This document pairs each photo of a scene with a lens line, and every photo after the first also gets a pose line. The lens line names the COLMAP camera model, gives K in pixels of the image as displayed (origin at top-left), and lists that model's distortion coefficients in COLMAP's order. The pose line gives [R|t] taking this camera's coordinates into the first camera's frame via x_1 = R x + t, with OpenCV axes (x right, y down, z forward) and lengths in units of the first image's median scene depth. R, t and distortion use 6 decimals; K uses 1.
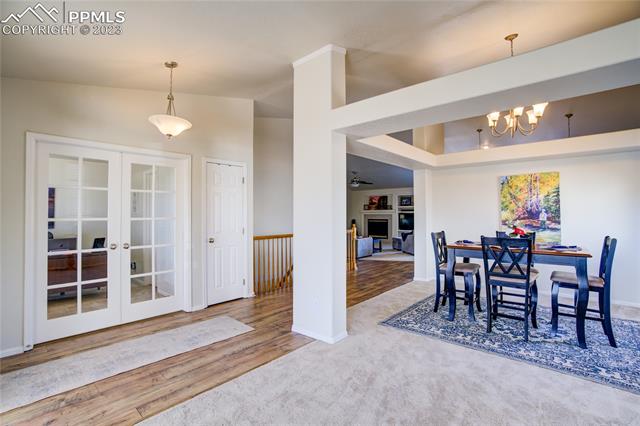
lens RADIAL K [[299.3, 0, 315.9], [0, 299.3, 209.6], [0, 0, 1]] dist [-0.012933, 0.001779]
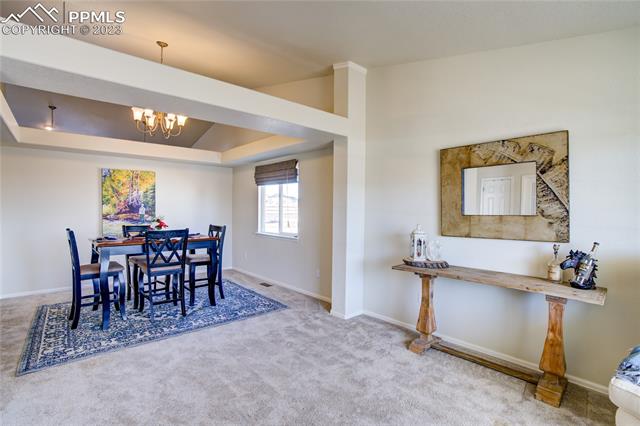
lens RADIAL K [[299.3, 0, 316.4], [0, 299.3, 214.8], [0, 0, 1]] dist [-0.012933, 0.001779]
pose [[0.148668, -0.016110, 0.988756, -0.334683], [-0.024840, 0.999491, 0.020020, 0.001403], [-0.988575, -0.027537, 0.148192, 0.271358]]
